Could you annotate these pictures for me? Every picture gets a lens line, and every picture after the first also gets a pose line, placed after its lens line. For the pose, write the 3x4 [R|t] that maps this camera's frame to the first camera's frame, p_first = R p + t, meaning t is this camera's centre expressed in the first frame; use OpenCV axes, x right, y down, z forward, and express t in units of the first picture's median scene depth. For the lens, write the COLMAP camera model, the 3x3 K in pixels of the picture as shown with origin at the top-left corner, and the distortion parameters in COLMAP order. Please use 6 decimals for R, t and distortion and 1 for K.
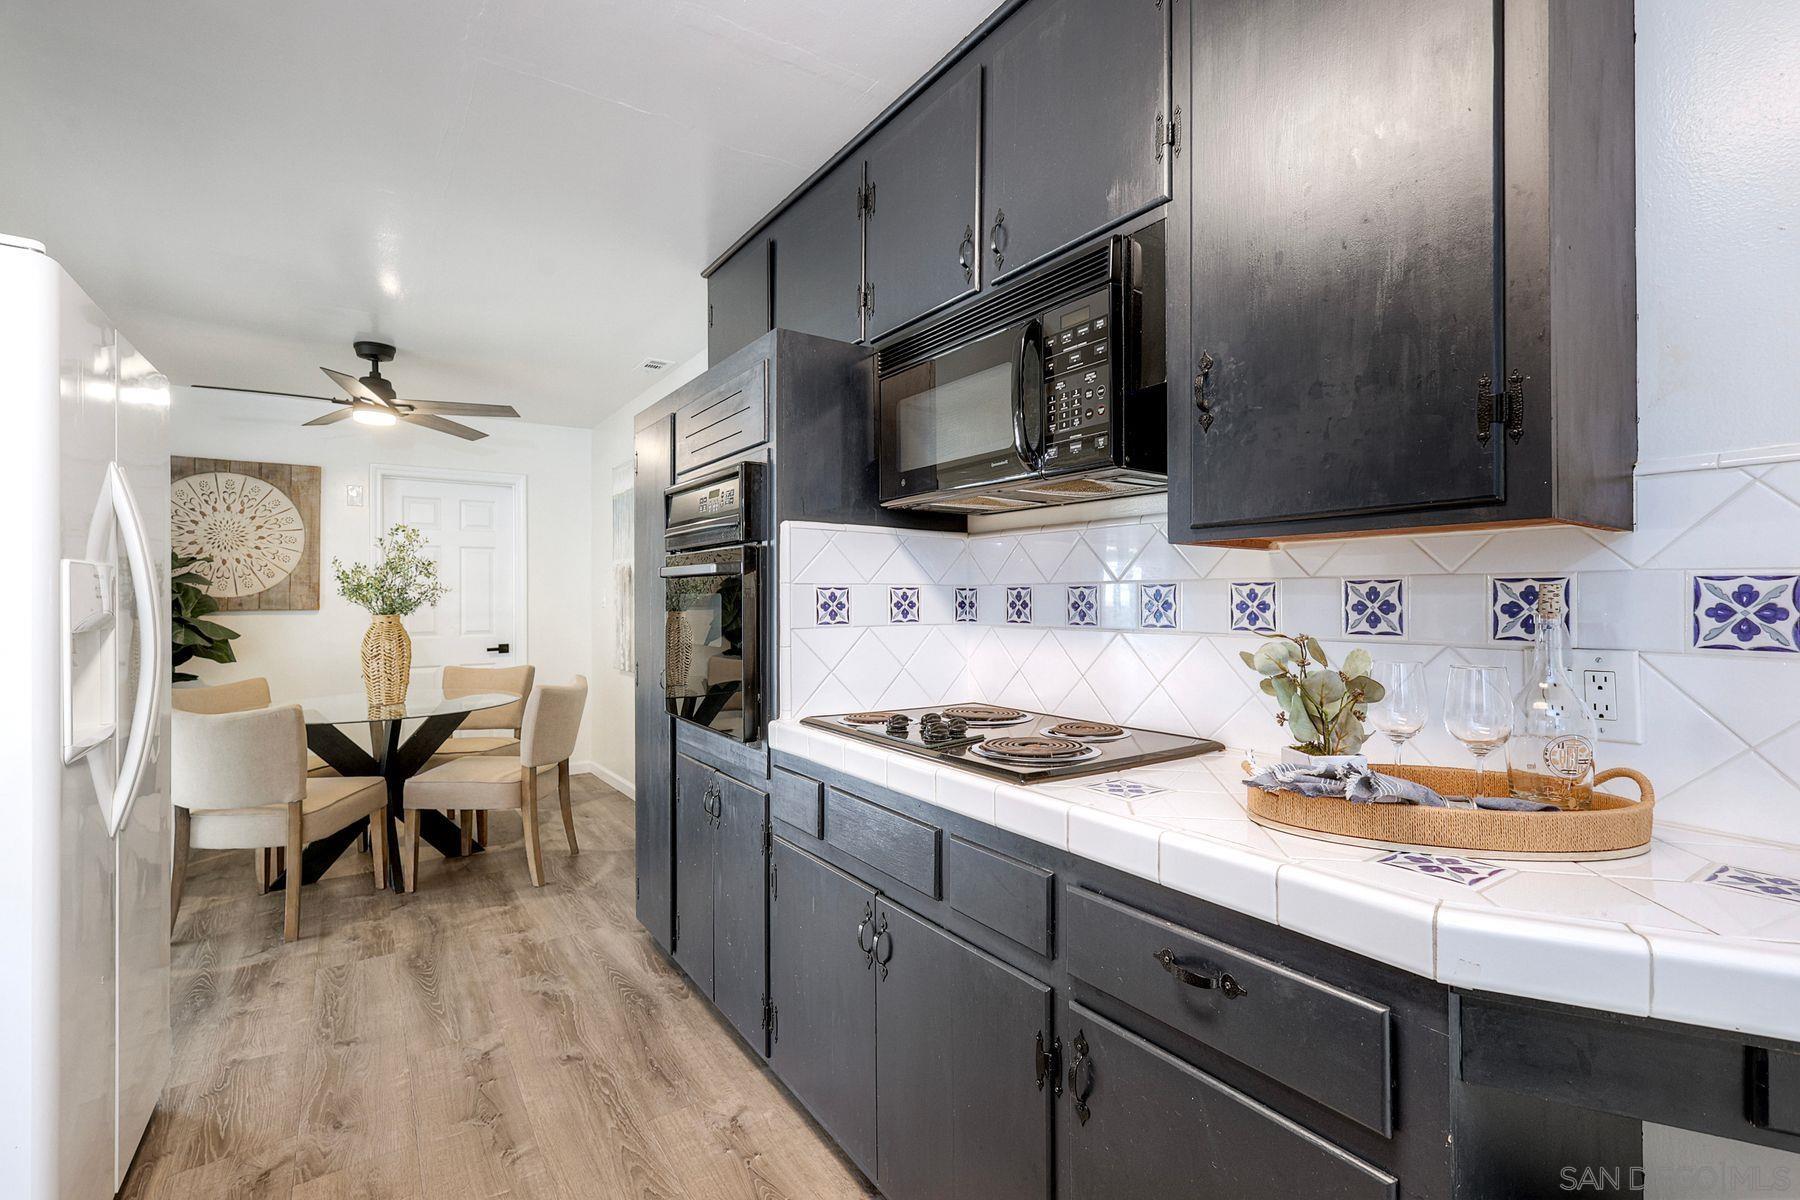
lens RADIAL K [[795.0, 0, 897.0], [0, 795.0, 592.2], [0, 0, 1]] dist [0.004866, -0.000296]
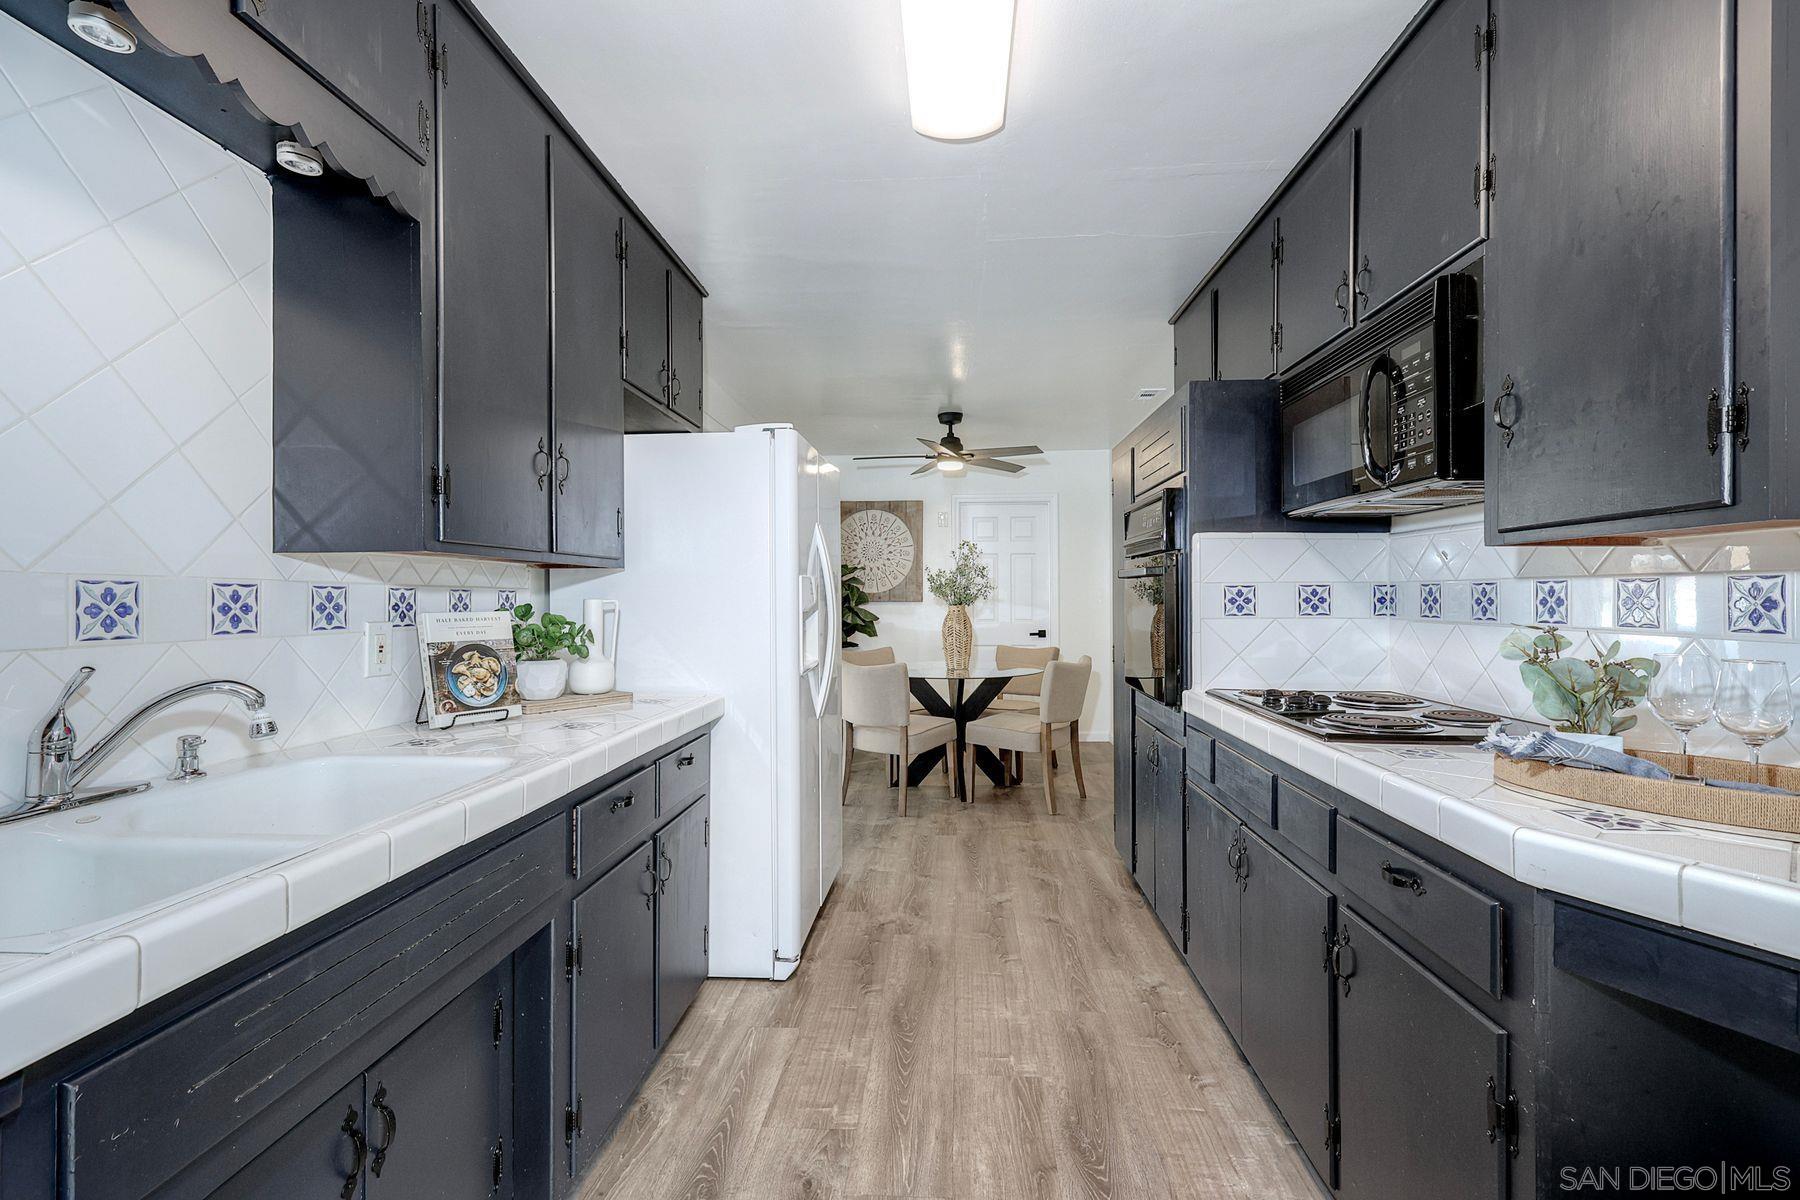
lens RADIAL K [[795.0, 0, 899.1], [0, 795.0, 596.1], [0, 0, 1]] dist [0.004866, -0.000296]
pose [[0.779181, 0.002528, -0.626794, 0.275499], [0.004259, 0.999947, 0.009328, -0.003123], [0.626784, -0.009938, 0.779130, -0.272628]]
